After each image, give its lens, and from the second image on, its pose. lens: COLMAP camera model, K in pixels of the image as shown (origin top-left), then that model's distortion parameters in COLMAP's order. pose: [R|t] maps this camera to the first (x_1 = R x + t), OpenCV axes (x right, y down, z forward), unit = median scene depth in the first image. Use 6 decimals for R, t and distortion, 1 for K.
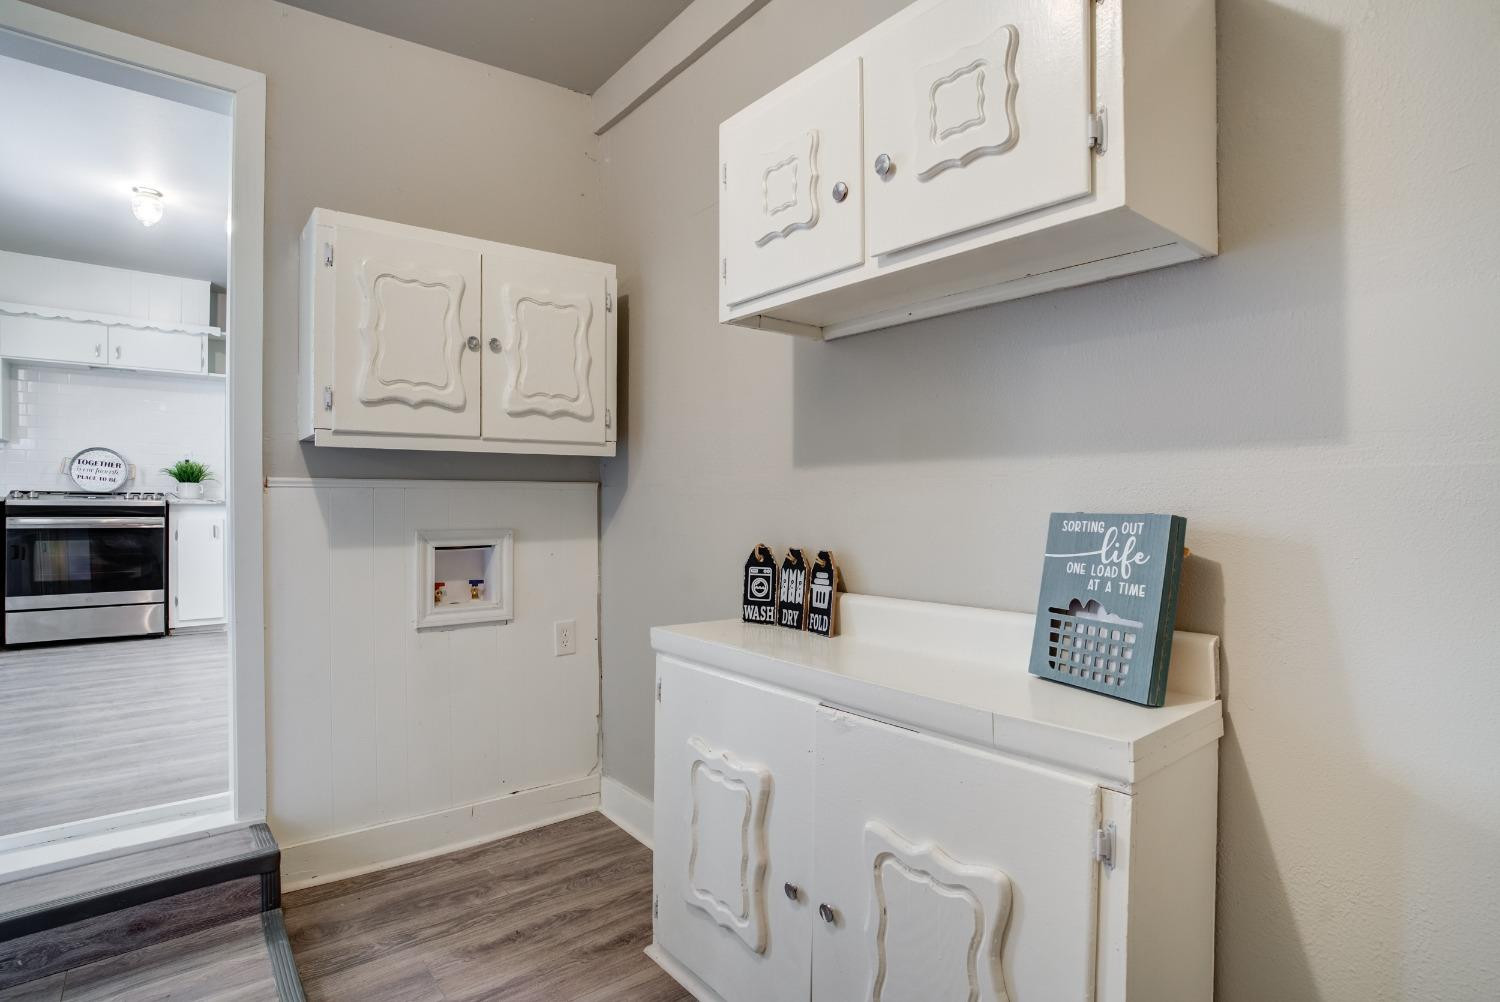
lens RADIAL K [[777.2, 0, 744.9], [0, 777.2, 503.1], [0, 0, 1]] dist [-0.067083, 0.035764]
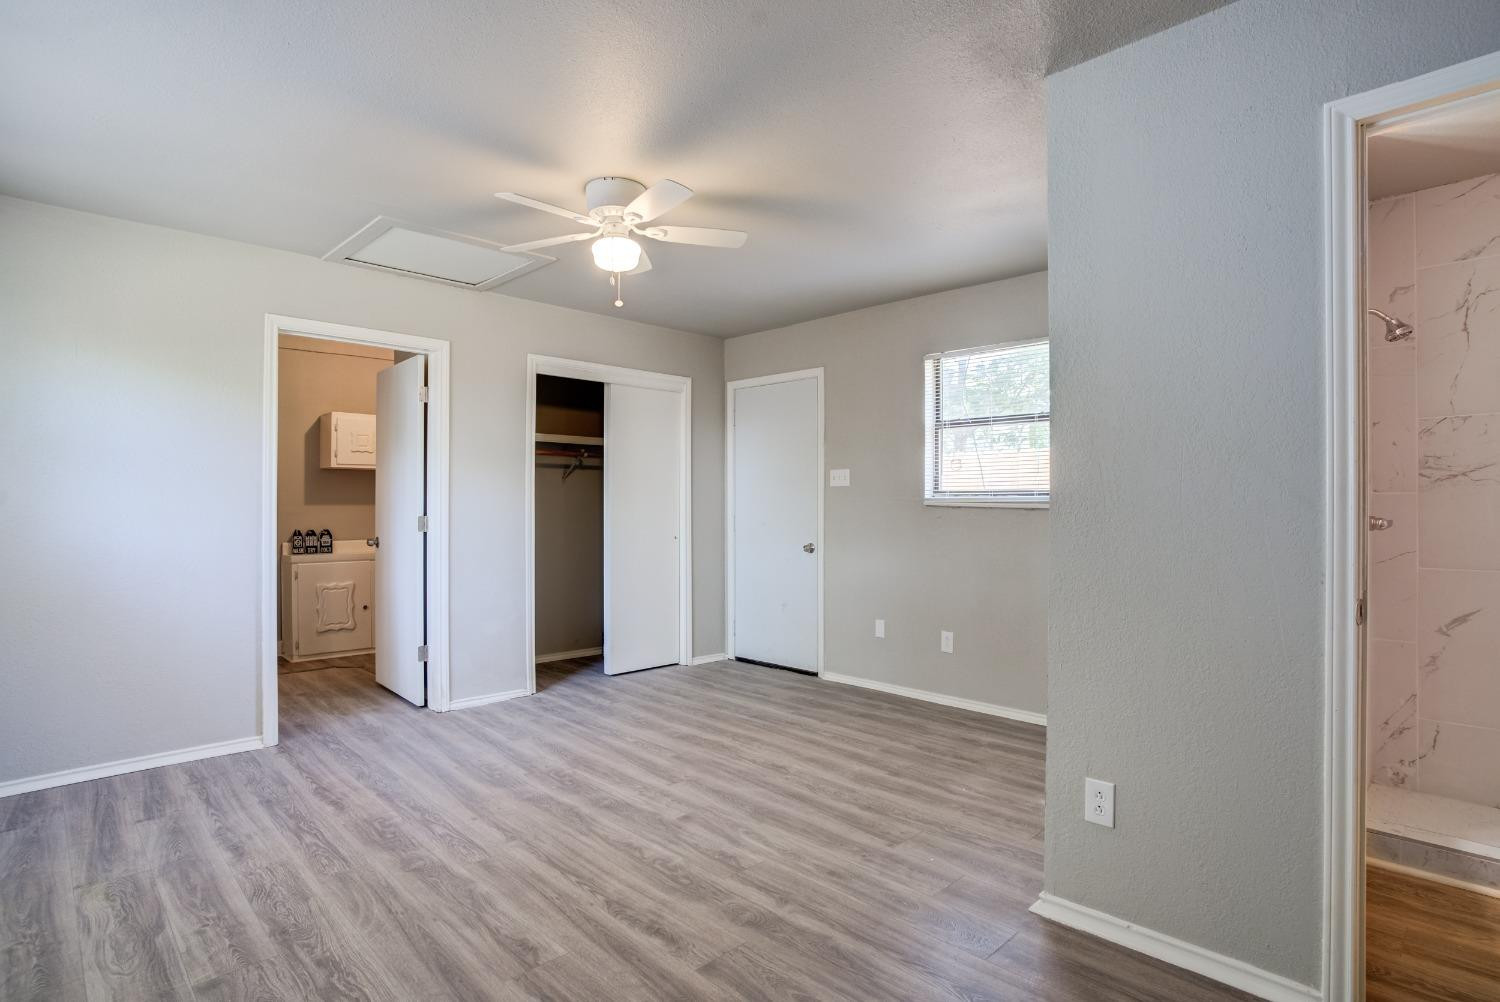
lens RADIAL K [[777.2, 0, 744.9], [0, 777.2, 503.1], [0, 0, 1]] dist [-0.067083, 0.035764]
pose [[-0.114333, 0.004335, 0.993433, -3.659441], [-0.001720, 0.999988, -0.004562, -0.045697], [-0.993441, -0.002230, -0.114325, -0.500464]]
